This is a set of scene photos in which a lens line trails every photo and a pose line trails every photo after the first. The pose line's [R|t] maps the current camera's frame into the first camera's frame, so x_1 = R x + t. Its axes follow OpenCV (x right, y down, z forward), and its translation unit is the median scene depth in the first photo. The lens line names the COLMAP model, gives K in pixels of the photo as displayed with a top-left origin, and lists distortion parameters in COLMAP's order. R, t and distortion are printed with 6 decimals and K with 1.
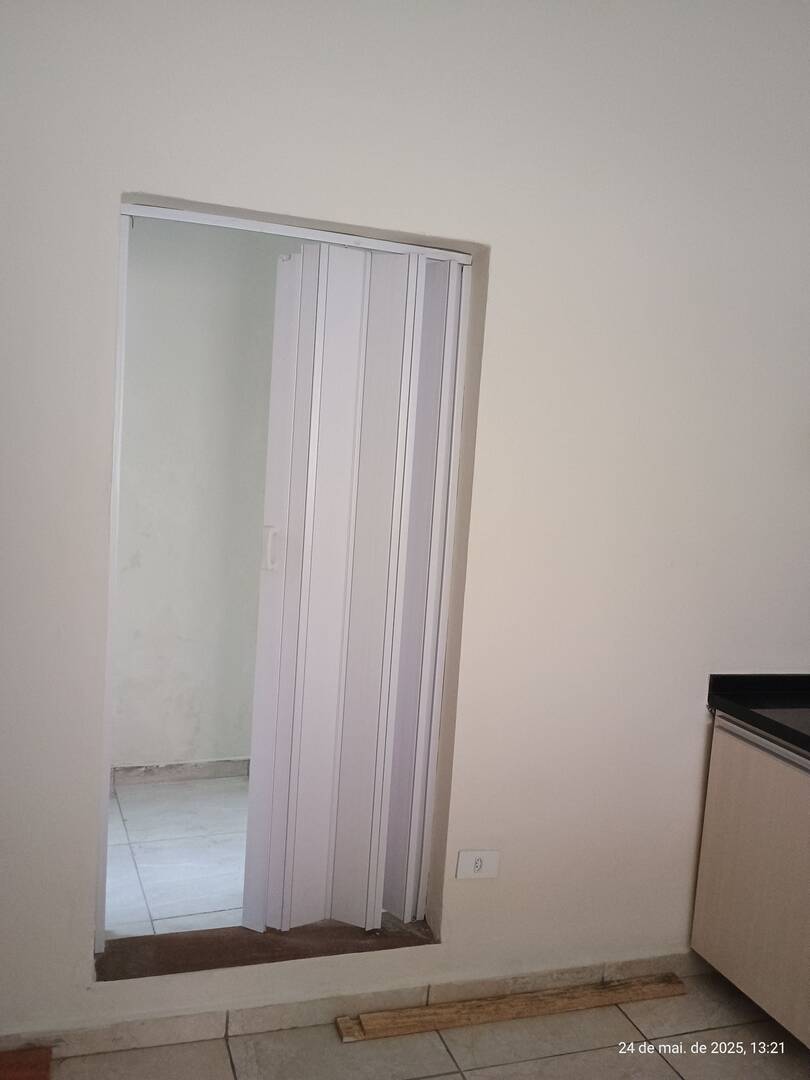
lens RADIAL K [[941.1, 0, 400.4], [0, 941.1, 542.6], [0, 0, 1]] dist [0.061324, -0.077064]
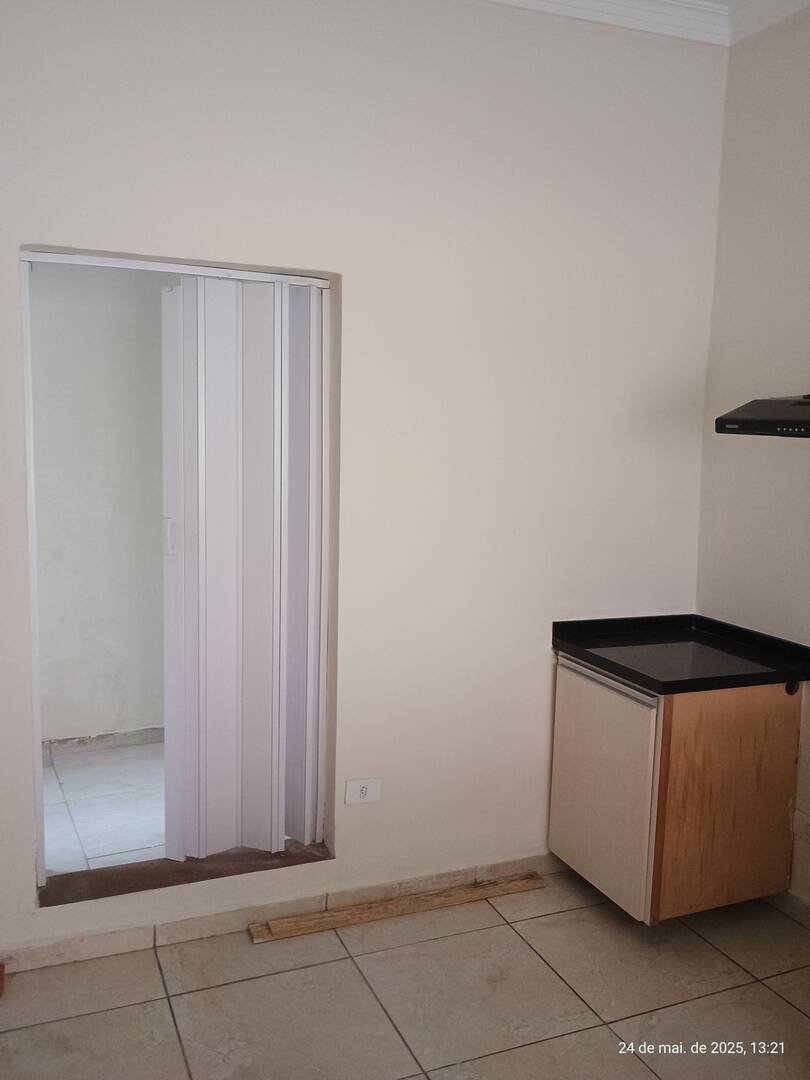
lens RADIAL K [[941.1, 0, 411.5], [0, 941.1, 539.8], [0, 0, 1]] dist [0.061324, -0.077064]
pose [[0.996079, -0.053787, 0.070236, 0.076094], [0.052588, 0.998439, 0.018803, 0.003759], [-0.071138, -0.015036, 0.997353, -0.190794]]
